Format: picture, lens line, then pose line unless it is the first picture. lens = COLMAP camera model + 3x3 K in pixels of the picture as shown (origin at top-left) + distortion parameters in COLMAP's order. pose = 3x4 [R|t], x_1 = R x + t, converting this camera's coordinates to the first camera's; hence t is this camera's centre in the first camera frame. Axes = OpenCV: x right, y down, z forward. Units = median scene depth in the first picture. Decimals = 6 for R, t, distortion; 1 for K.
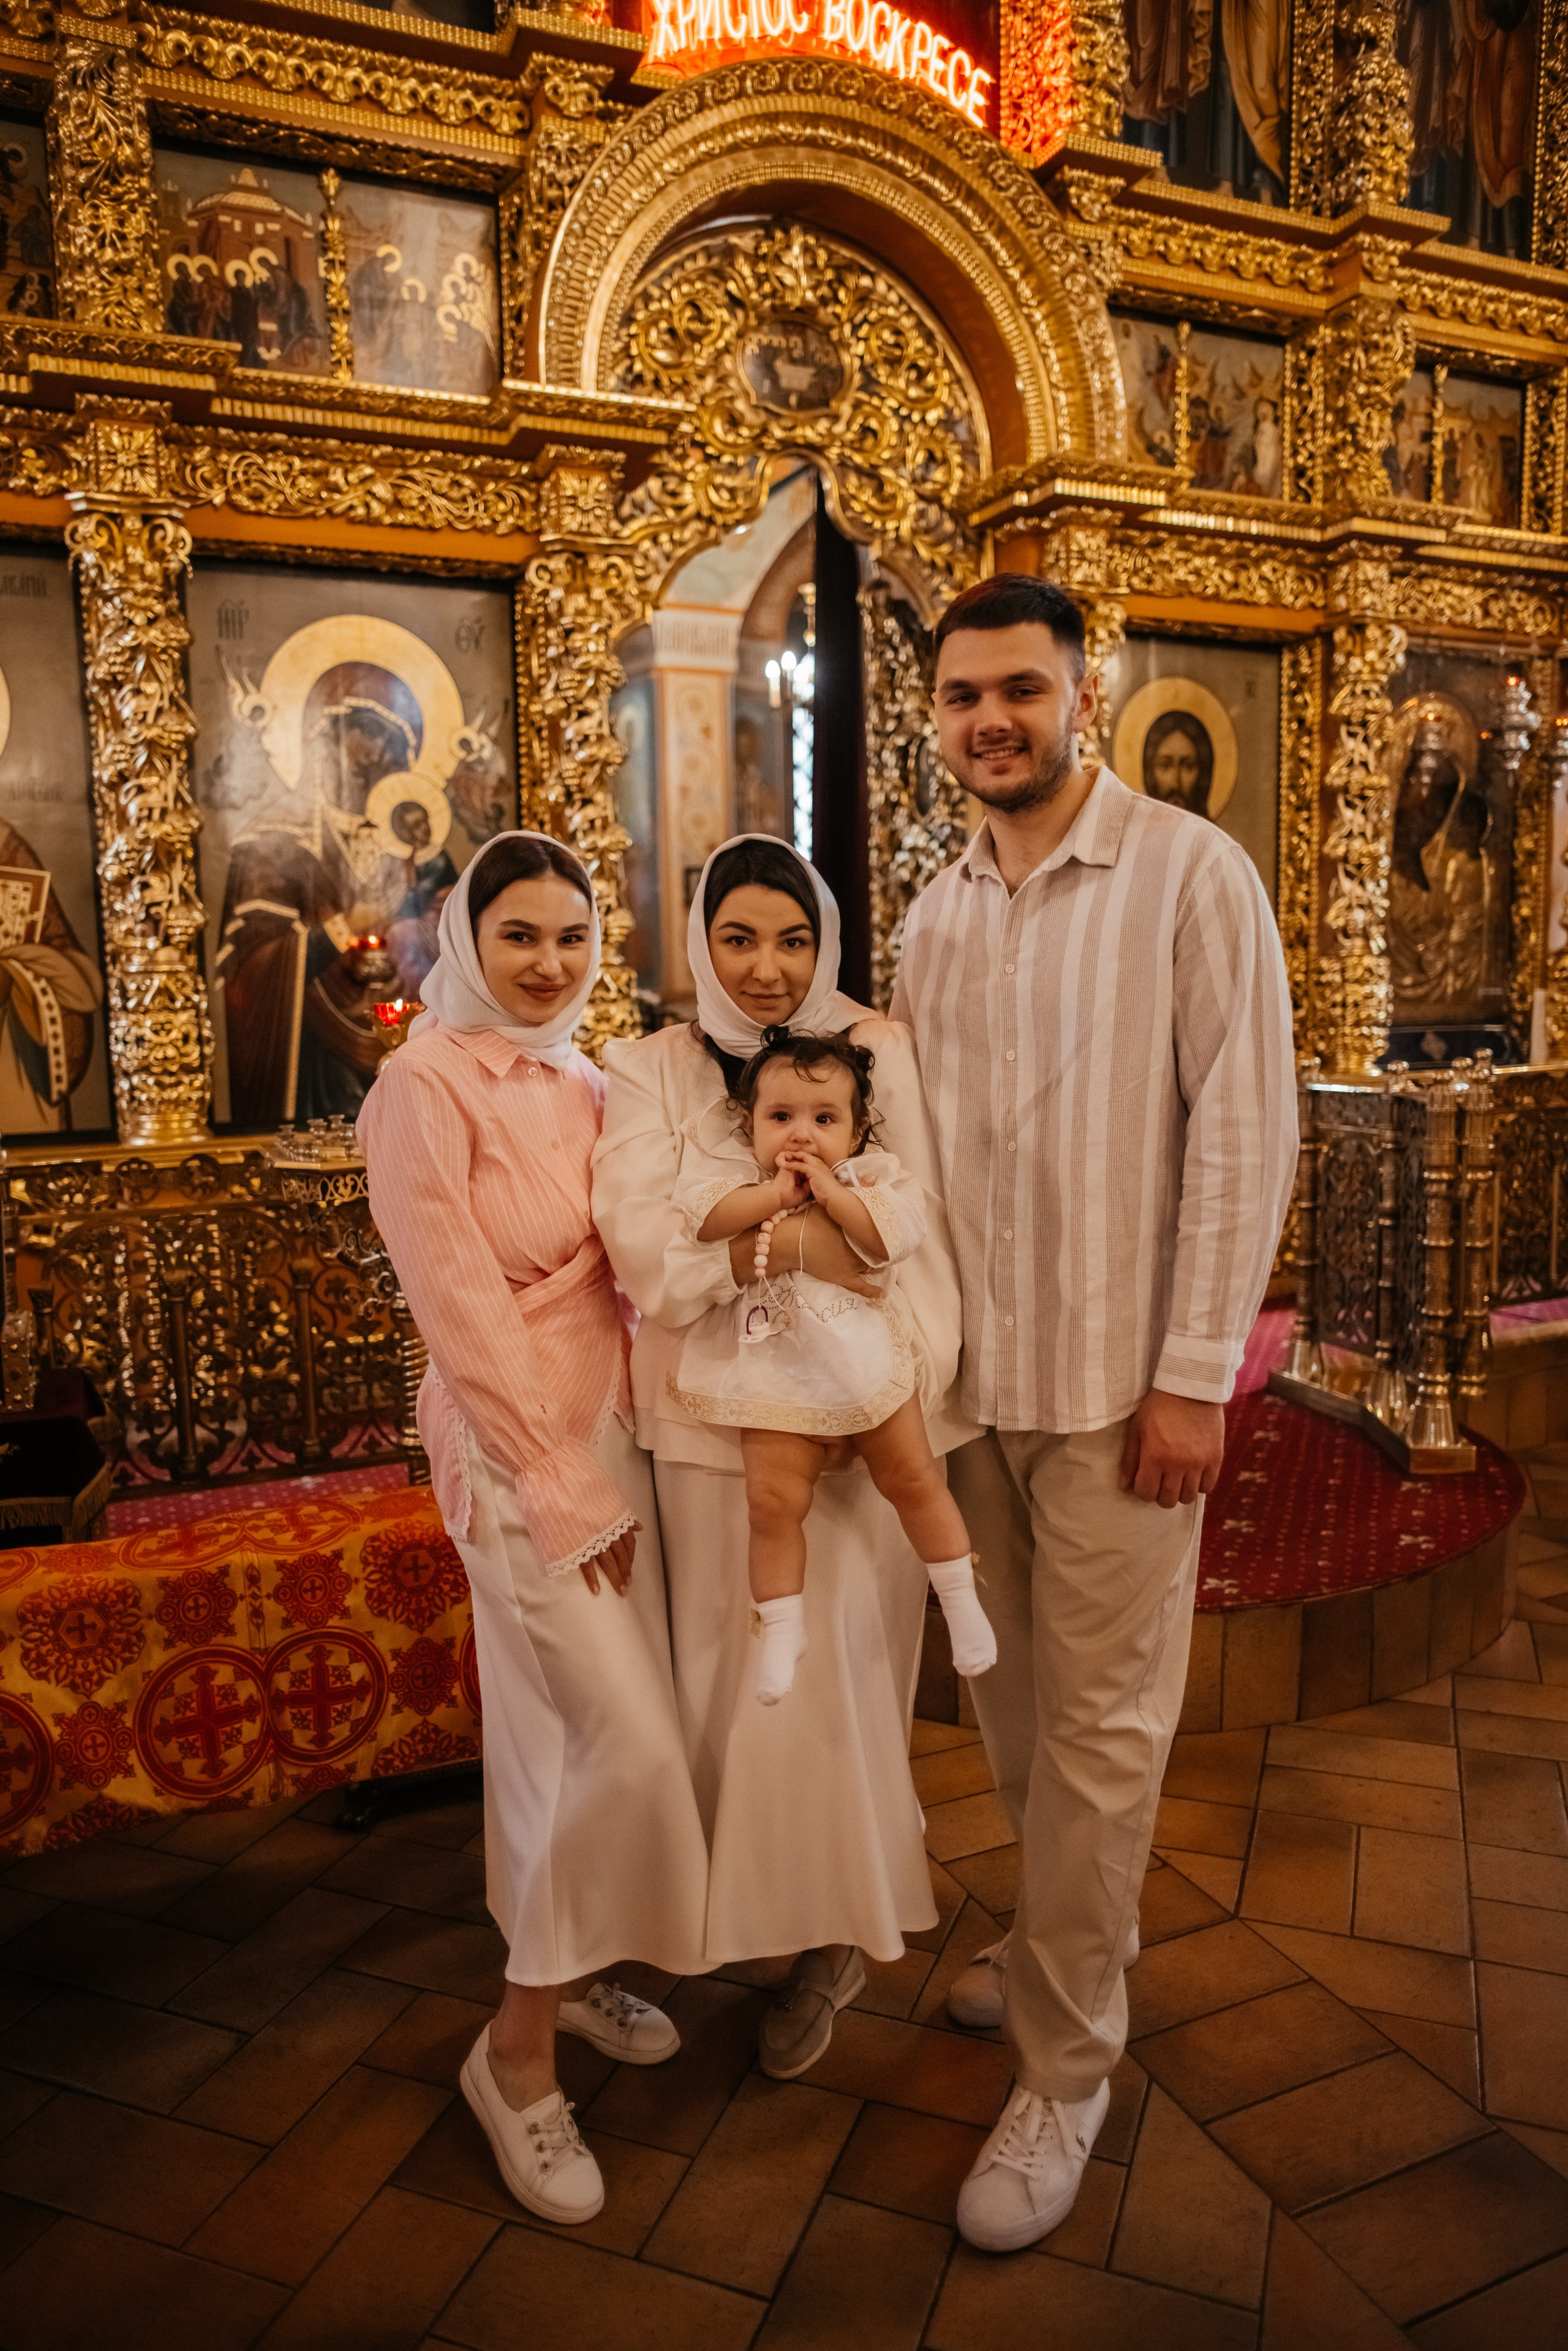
lens RADIAL K [[1589.3, 0, 785.3], [0, 1589.3, 1184.6], [0, 0, 1]] dist [-0.051334, 0.045188]
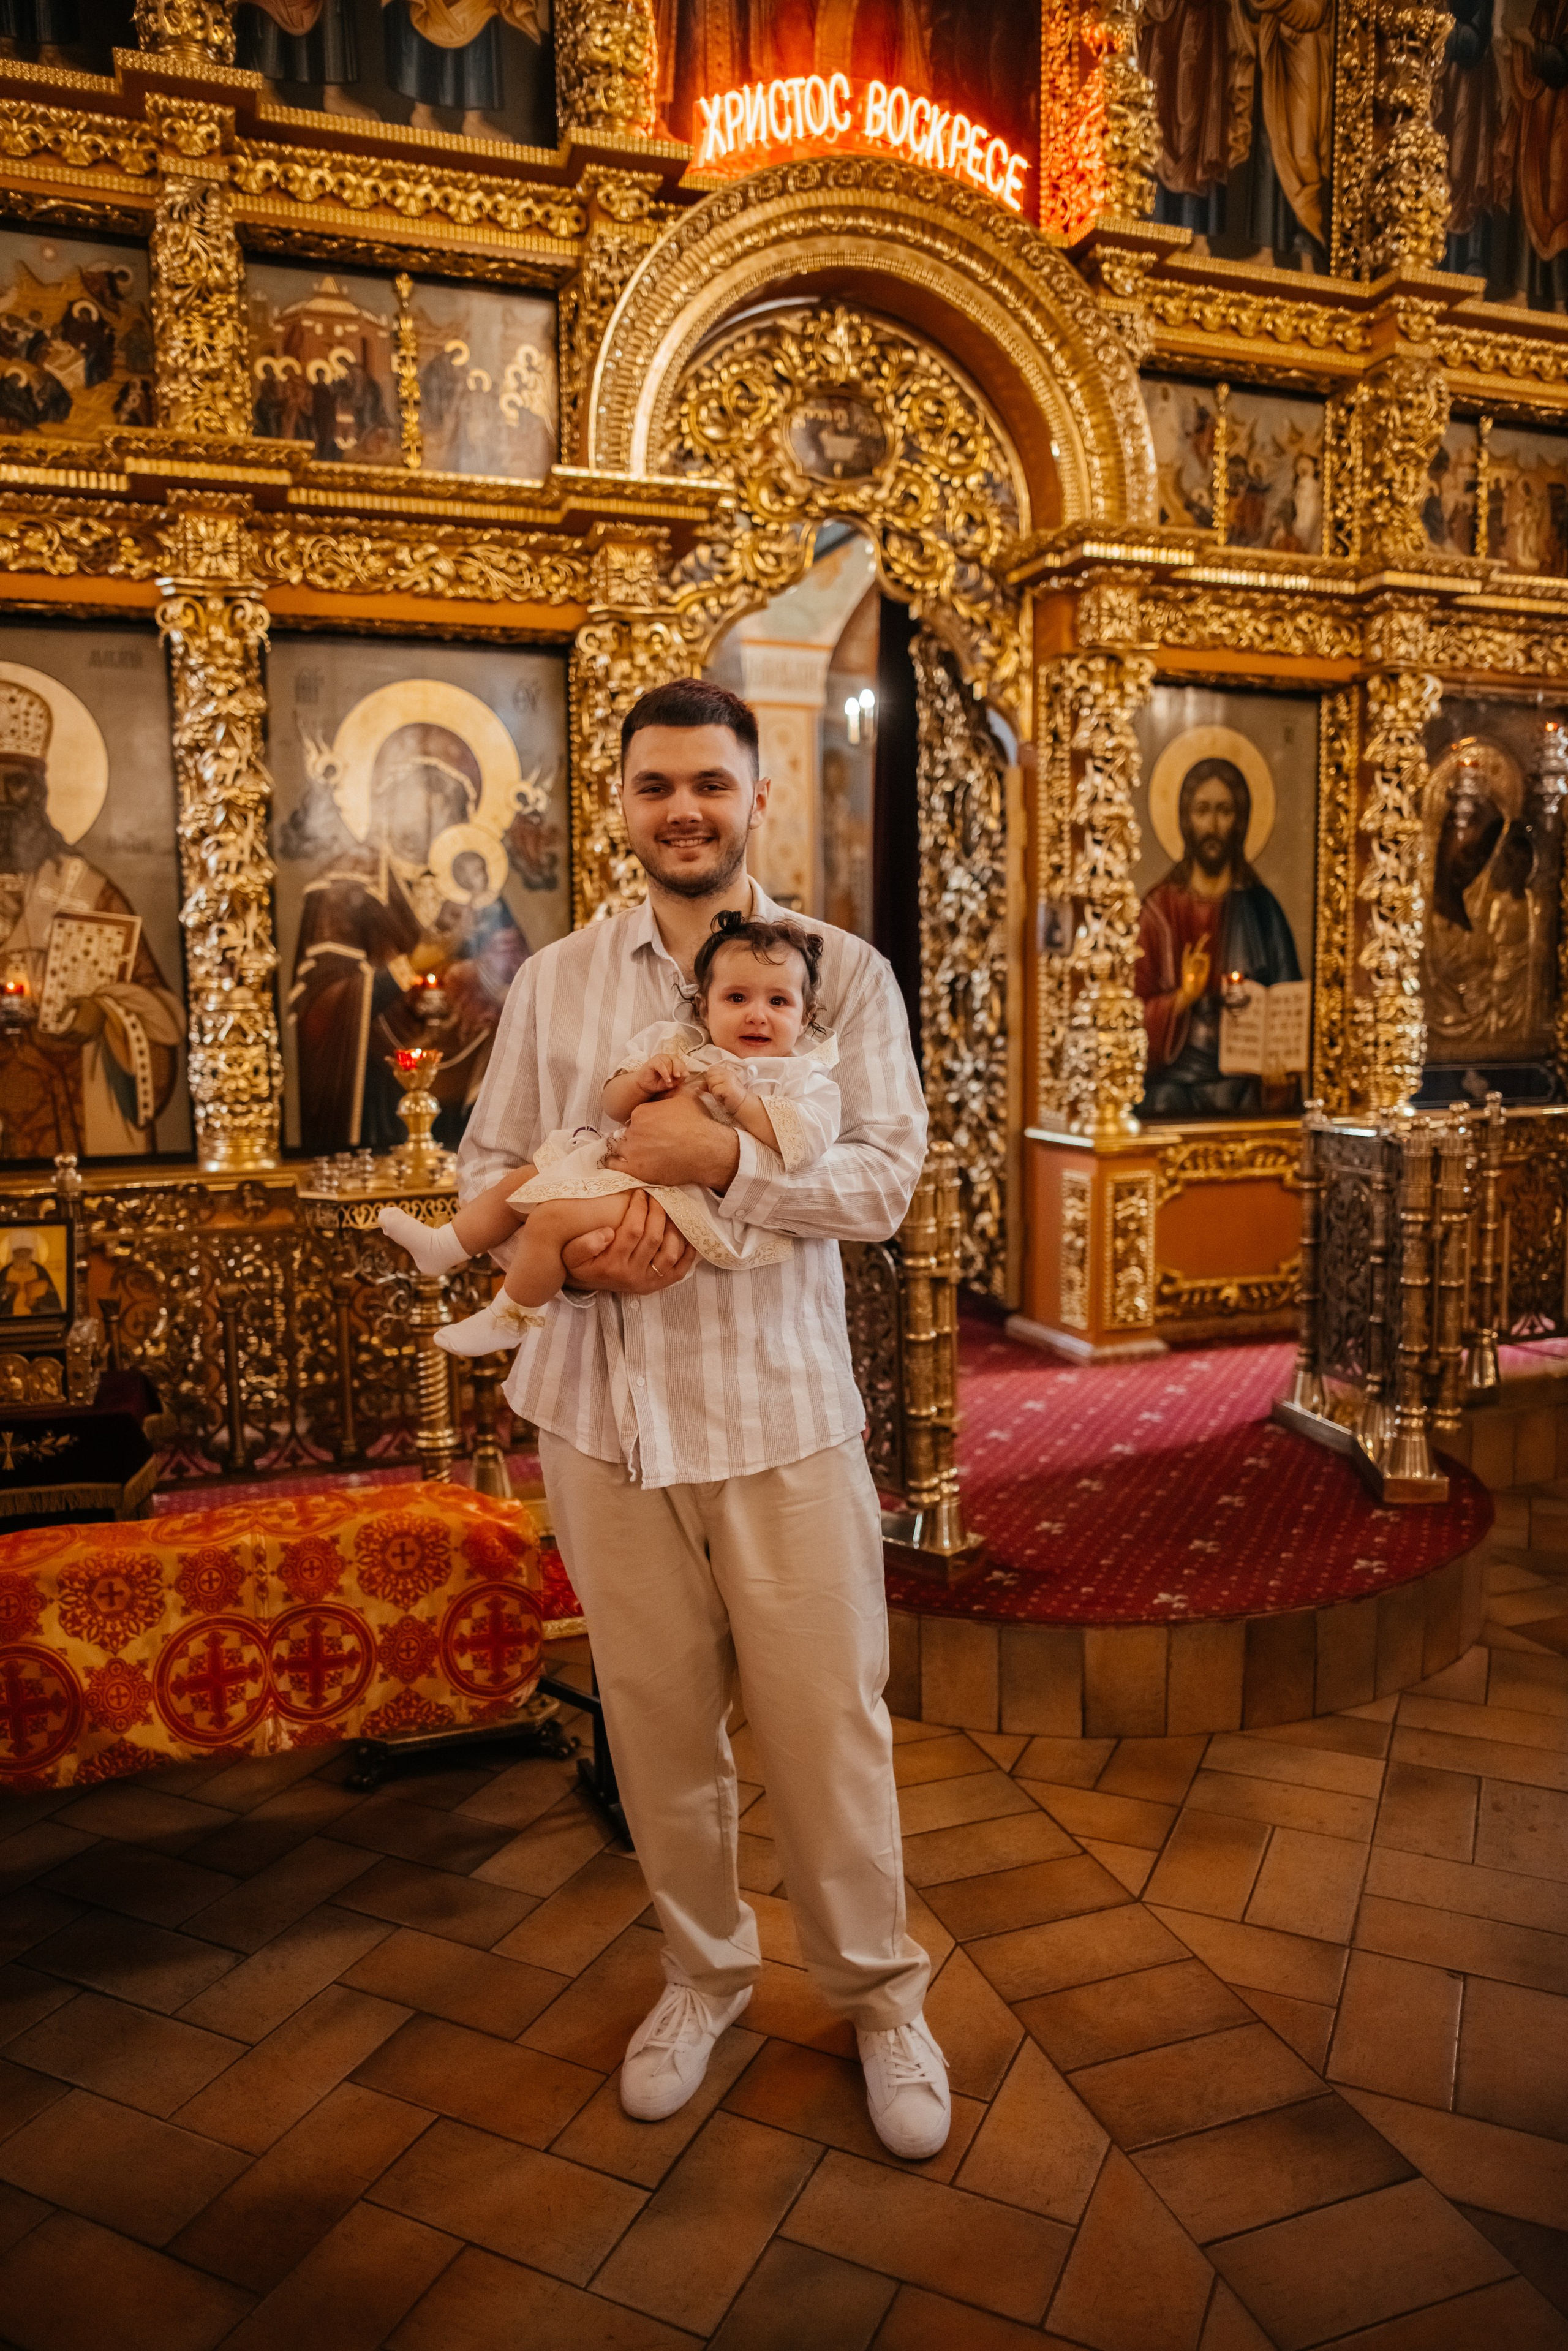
lens RADIAL K [[1593.2, 0, 783.9], [0, 1593.2, 1184.8], [0, 0, 1]] dist [-0.053457, 0.047493]
pose [[0.997076, 0.015476, -0.074839, 0.059442], [-0.016257, 0.999820, -0.009829, -0.007777], [0.074673, 0.011017, 0.997147, -0.058123]]
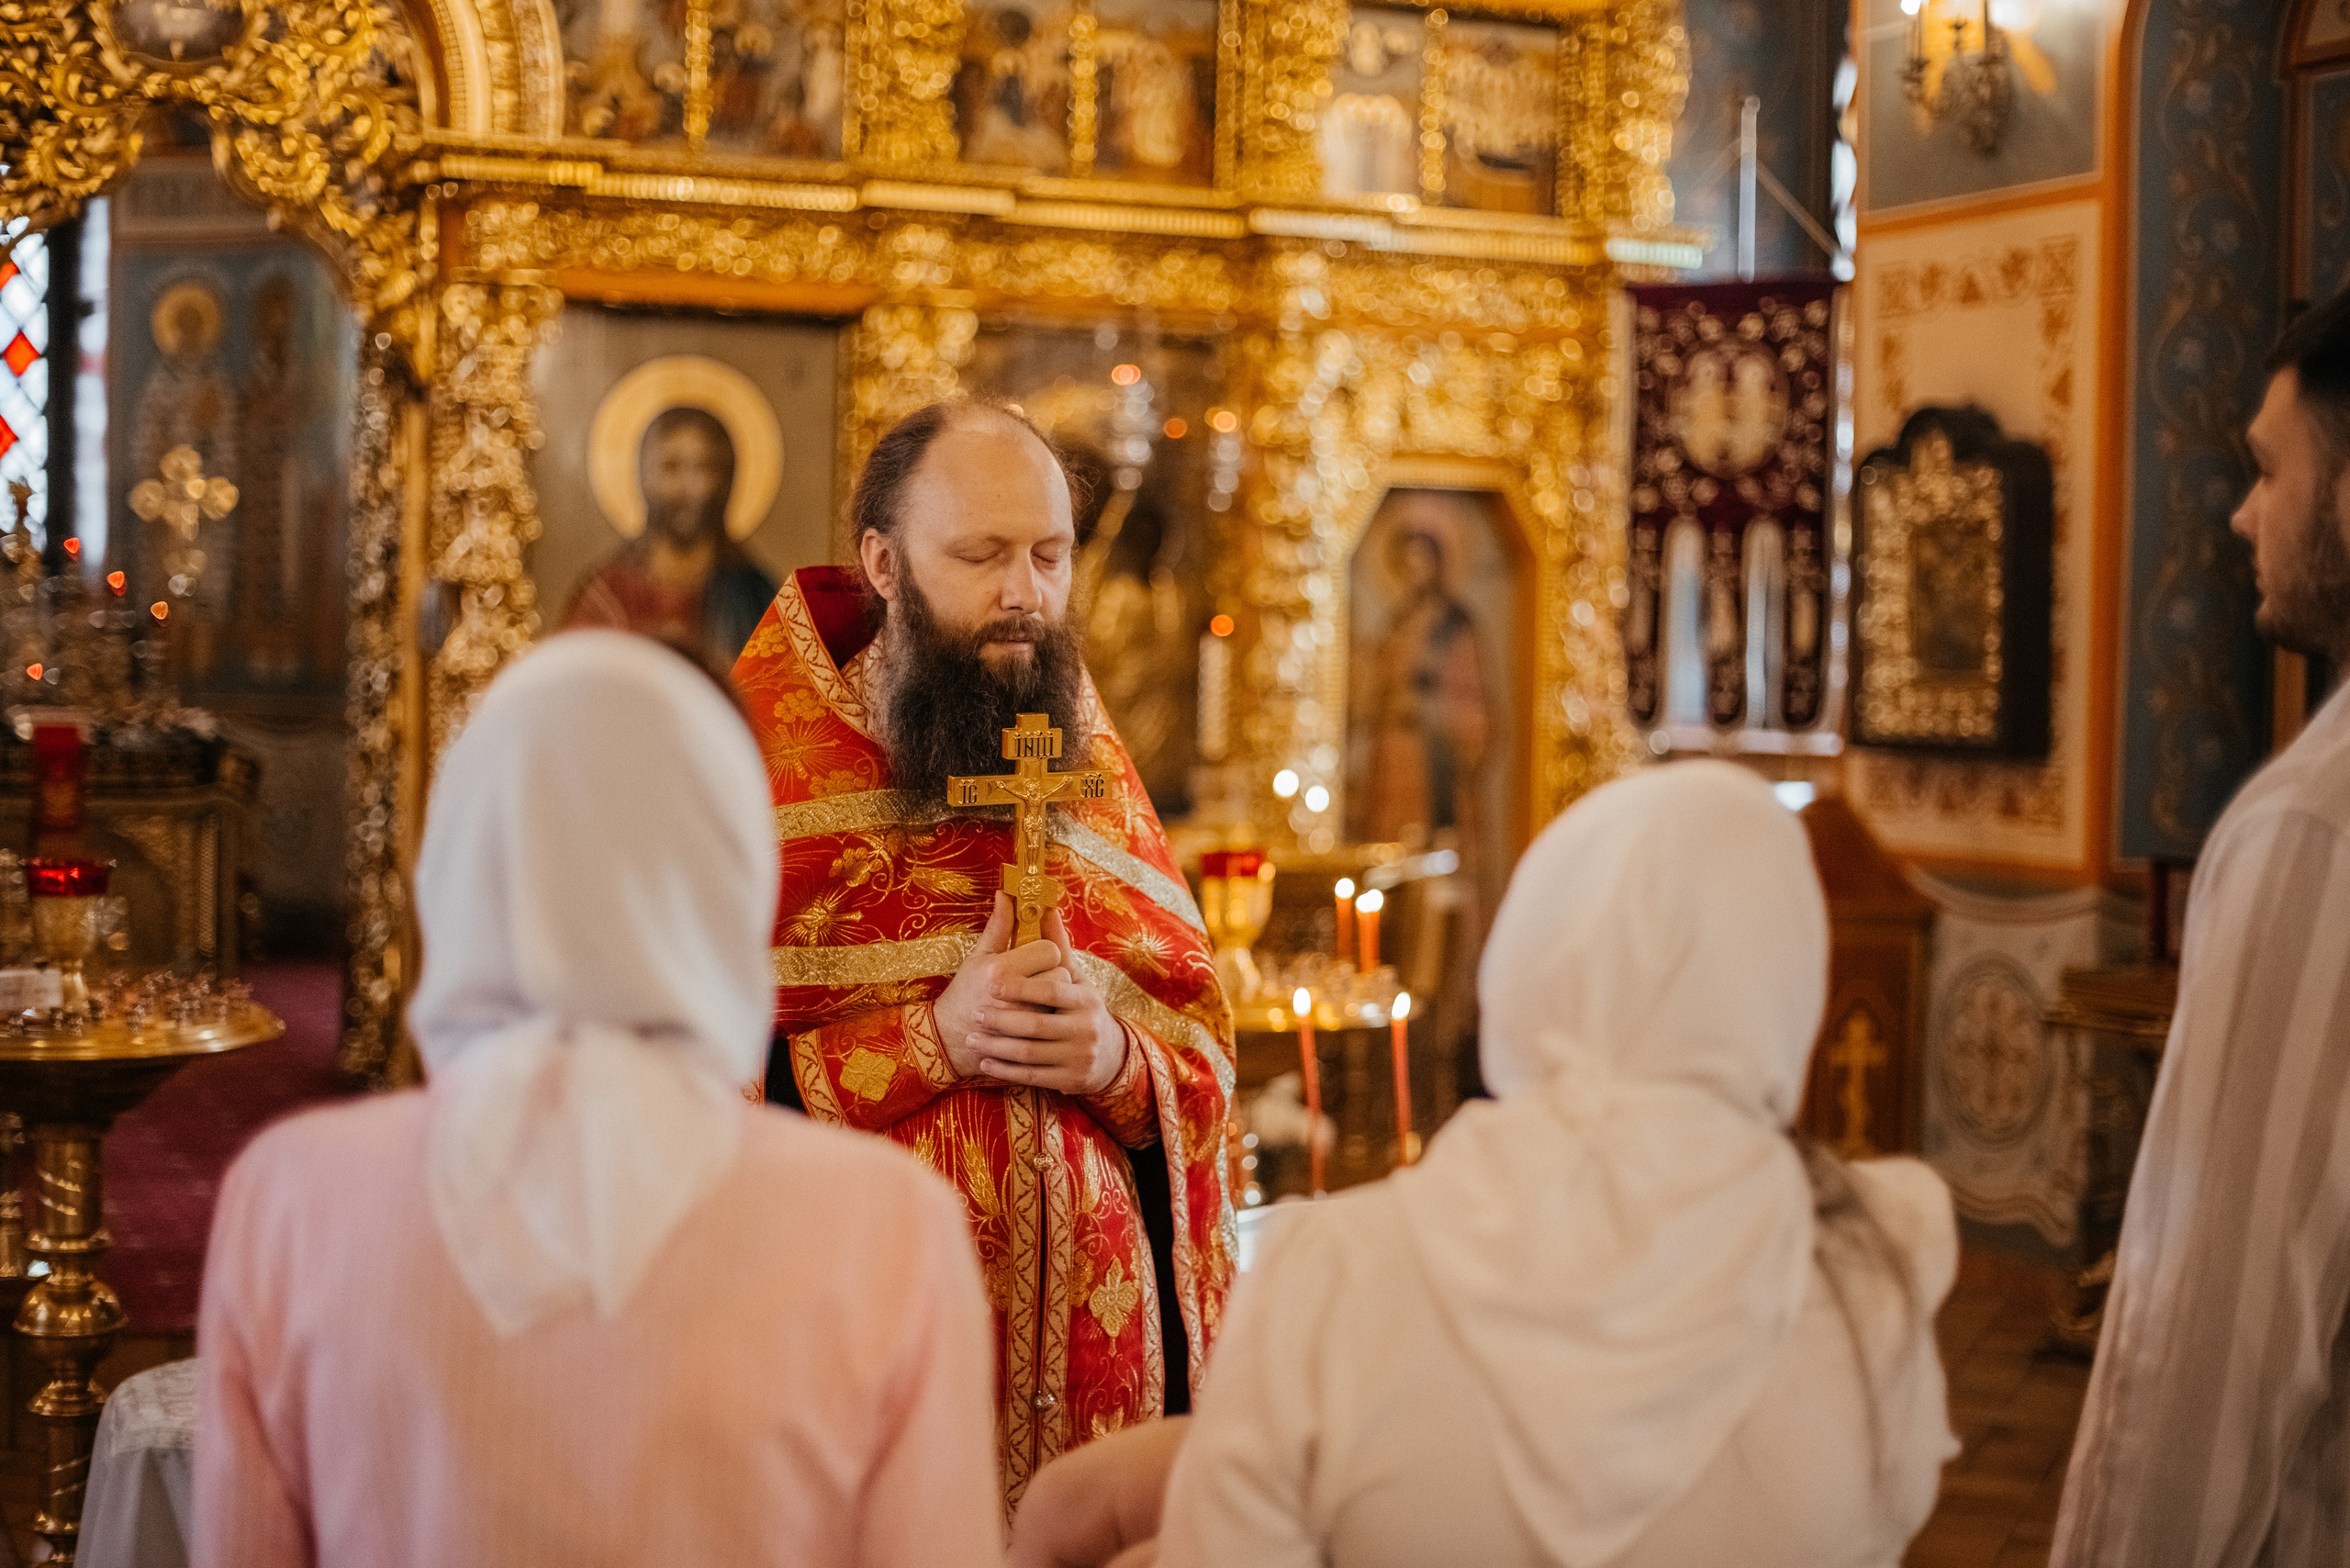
lens RADIAL K [[3466.2, 0, 1172.2], [0, 3466.2, 782.5], [0, 0, 1]] dist [-0.116562, 0.075942]
pose [[0.999259, 0.036604, -0.011898, 0.622016], [-0.037607, 0.994337, -0.099395, 0.067251], [0.008192, 0.099768, 0.994977, -0.860905]]
